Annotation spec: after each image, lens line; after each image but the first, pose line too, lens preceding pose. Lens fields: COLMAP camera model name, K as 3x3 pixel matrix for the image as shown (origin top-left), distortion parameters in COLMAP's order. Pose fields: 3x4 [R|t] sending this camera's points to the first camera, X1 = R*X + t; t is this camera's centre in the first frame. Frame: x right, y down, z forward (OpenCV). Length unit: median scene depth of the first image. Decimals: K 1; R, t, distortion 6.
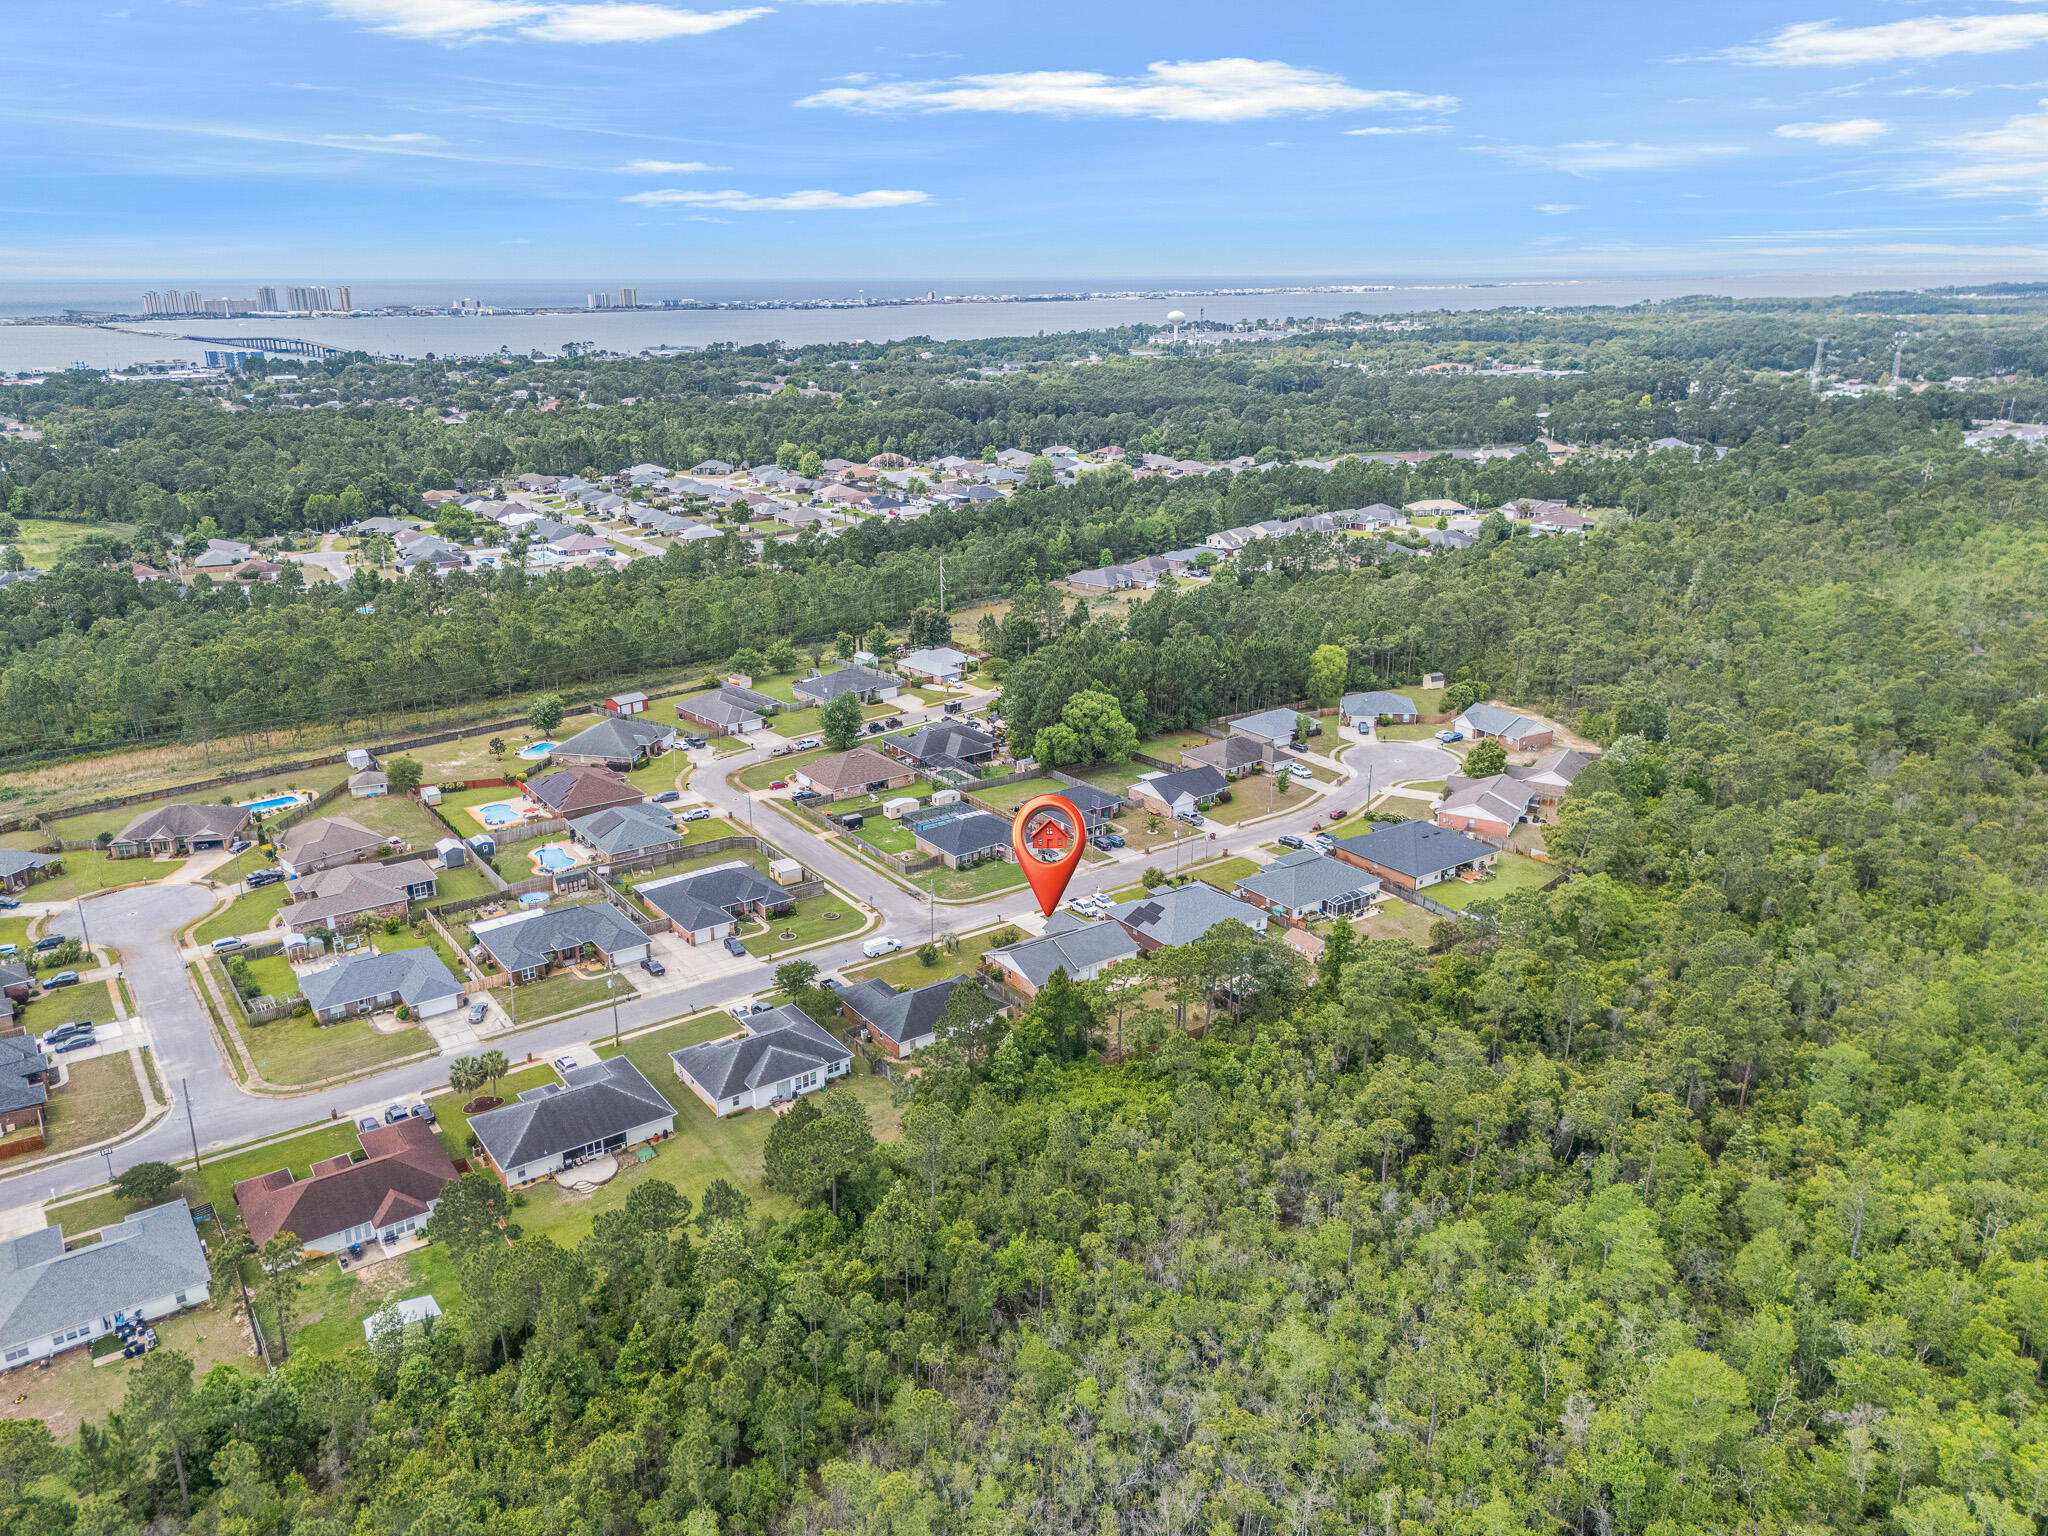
lens RADIAL K [[1537.8, 0, 1015.7], [0, 1537.8, 762.7], [0, 0, 1]] dist [0.052845, -0.031607]
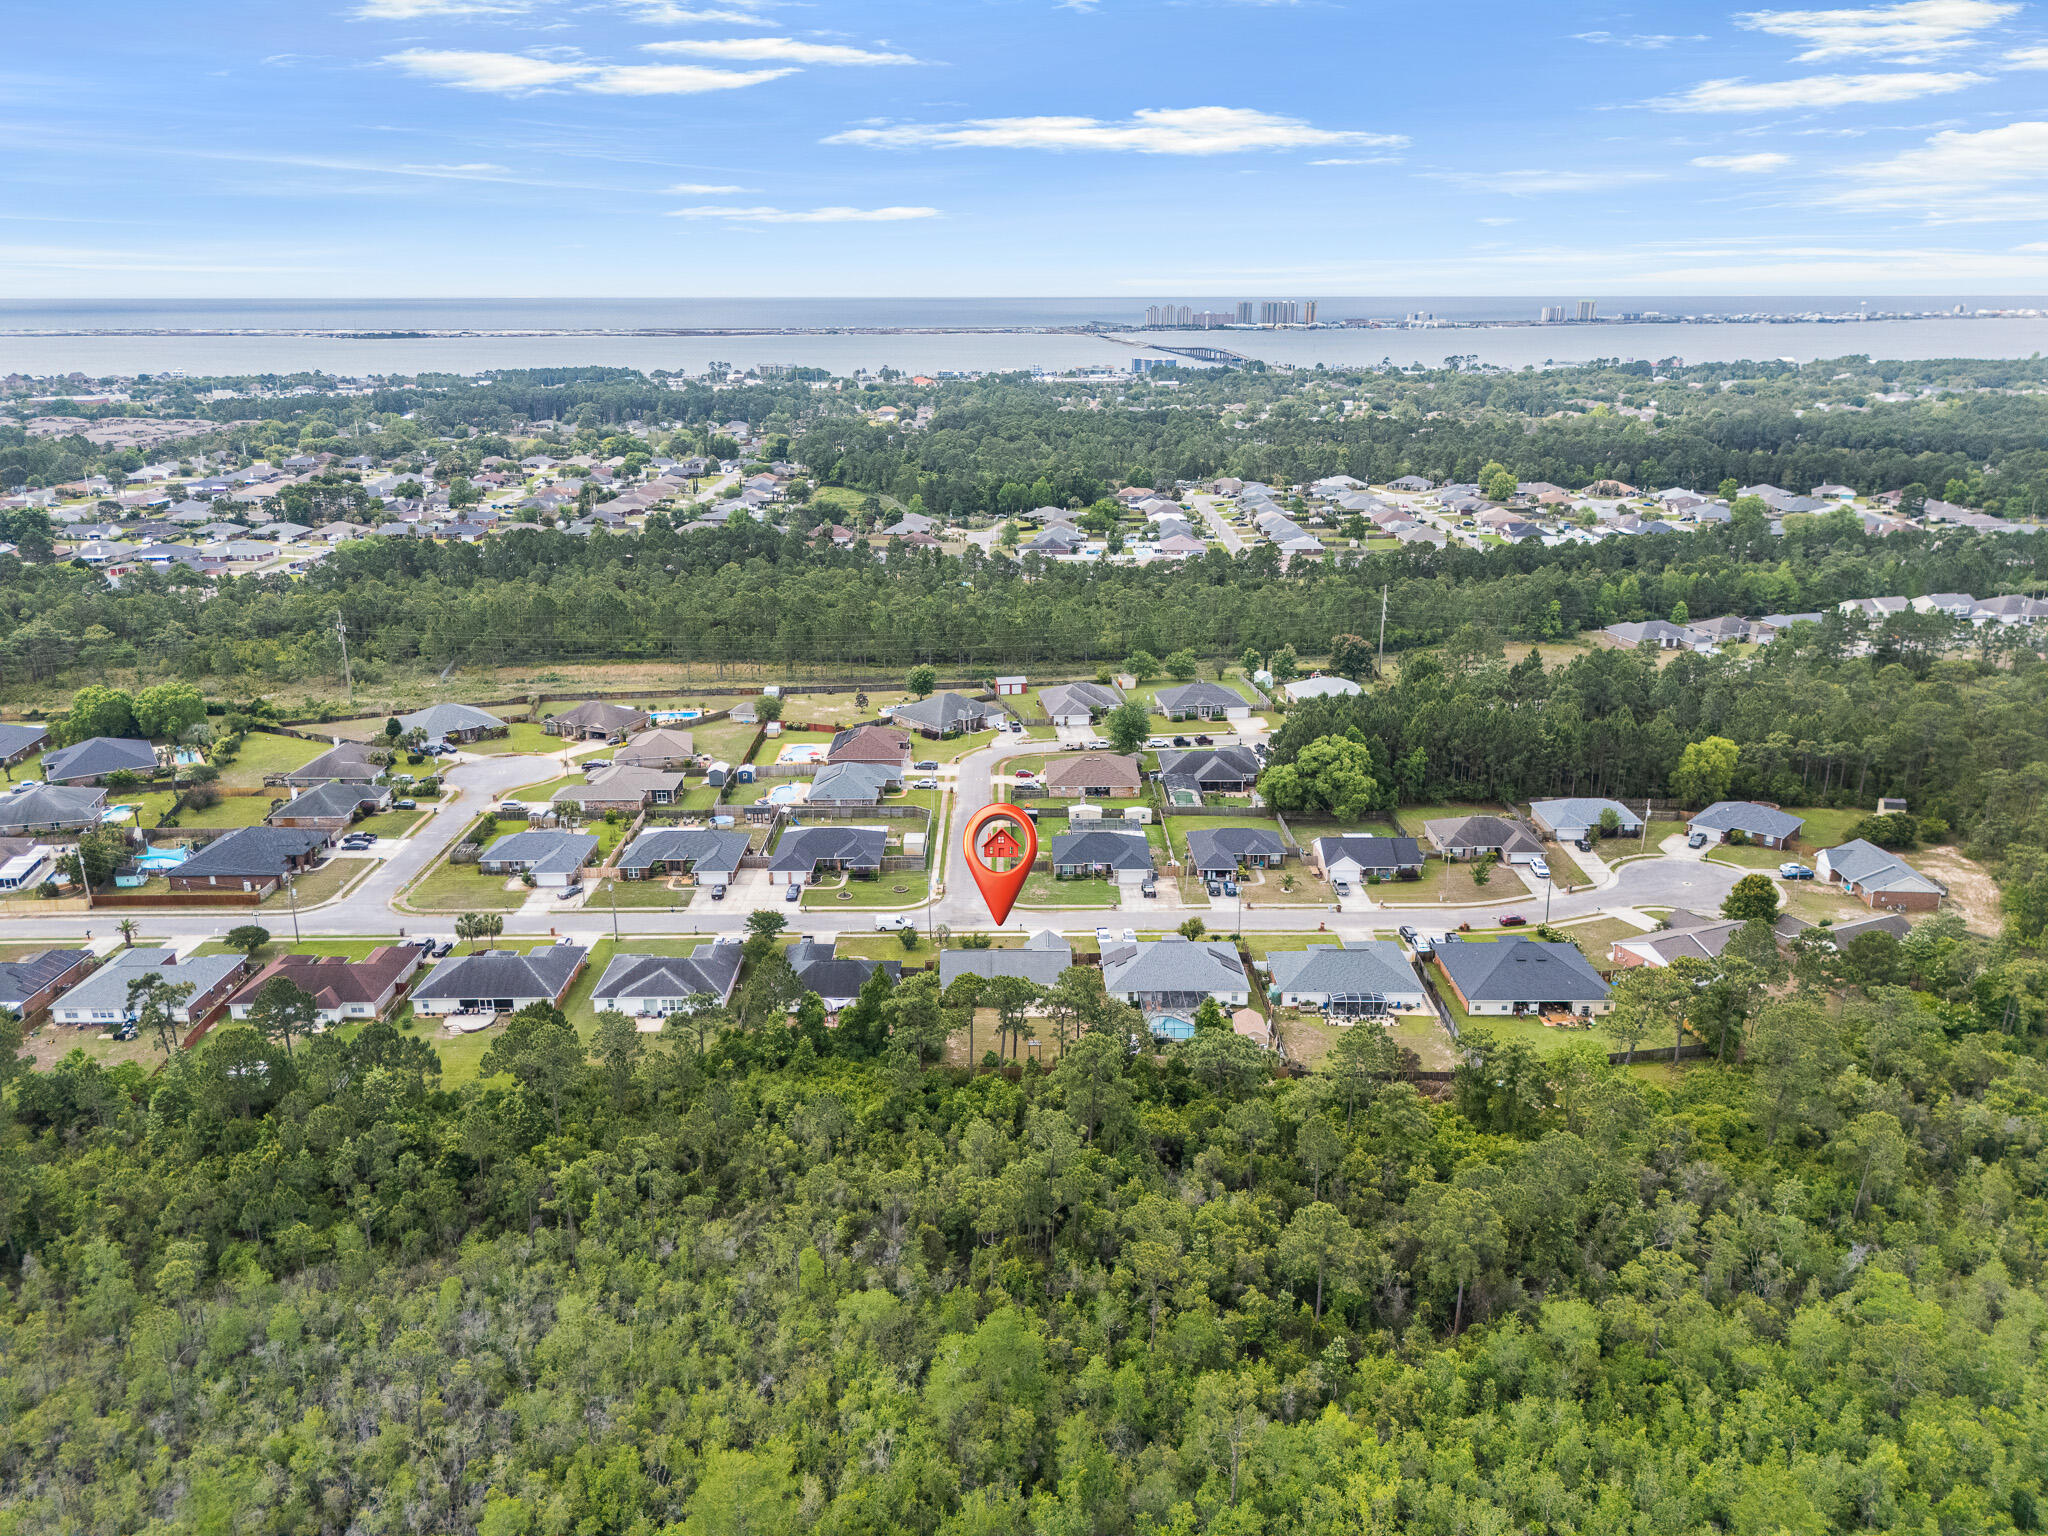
lens RADIAL K [[1537.8, 0, 1027.1], [0, 1537.8, 776.2], [0, 0, 1]] dist [0.052845, -0.031607]
pose [[0.814316, 0.178471, -0.552302, 0.426039], [-0.178401, 0.982451, 0.054434, -0.041512], [0.552325, 0.054205, 0.831865, 0.127036]]
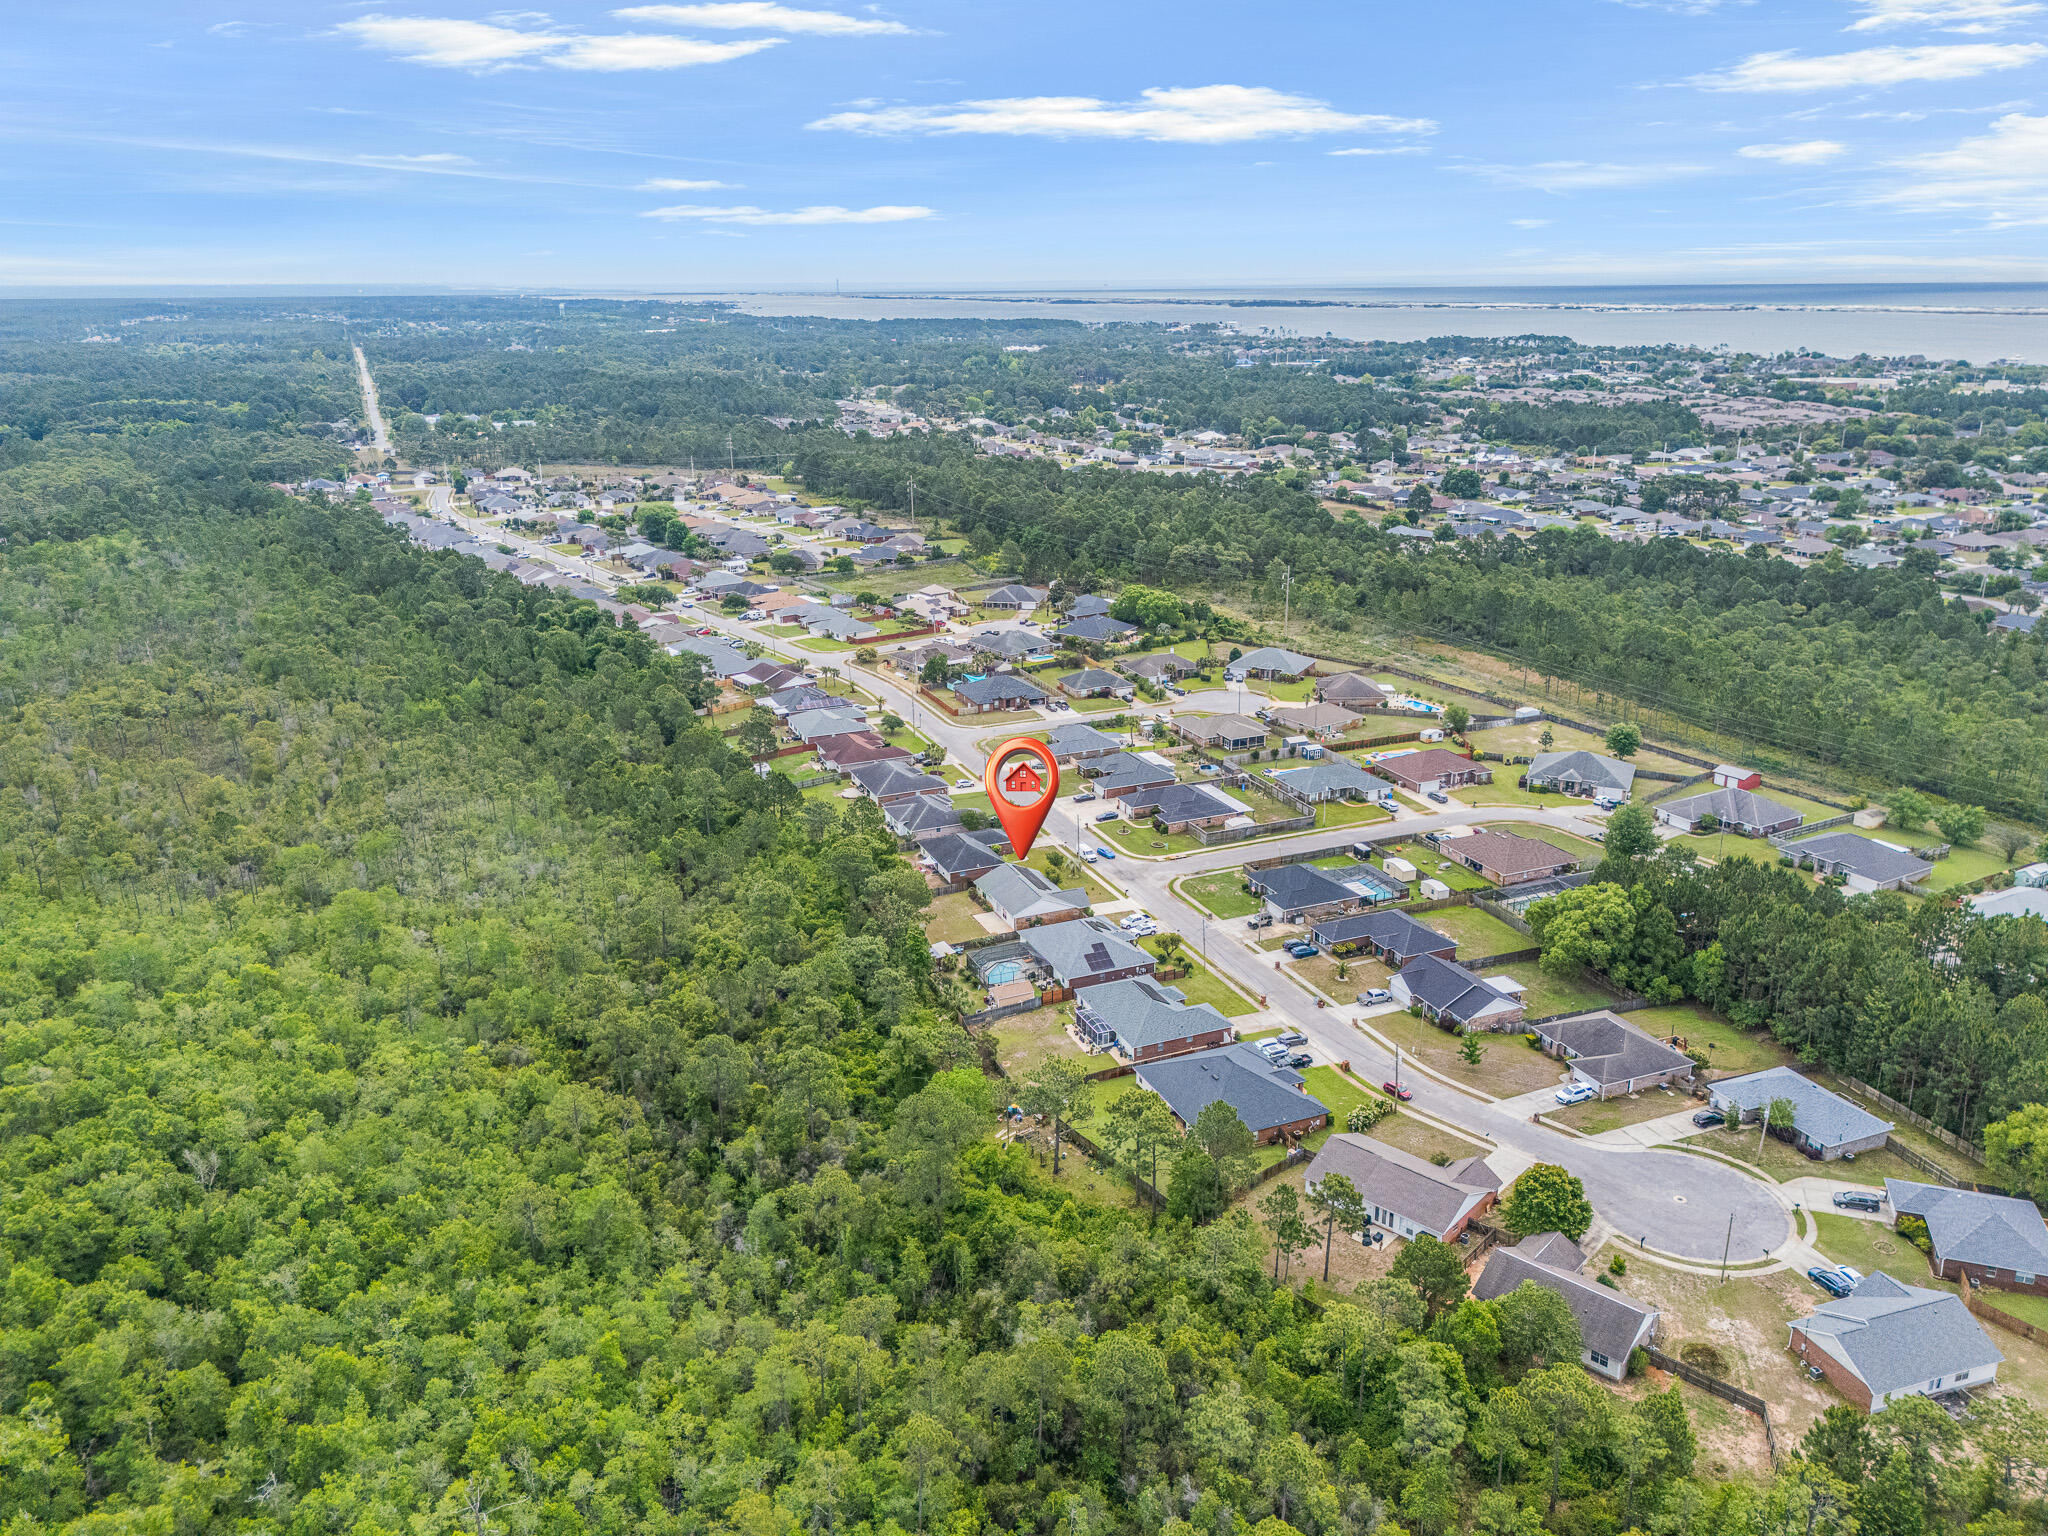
lens RADIAL K [[1537.8, 0, 1021.2], [0, 1537.8, 767.6], [0, 0, 1]] dist [0.052845, -0.031607]
pose [[-0.239070, 0.296290, -0.924694, 0.836272], [-0.286385, 0.888431, 0.358712, -0.297390], [0.927809, 0.350576, -0.127544, 0.830979]]
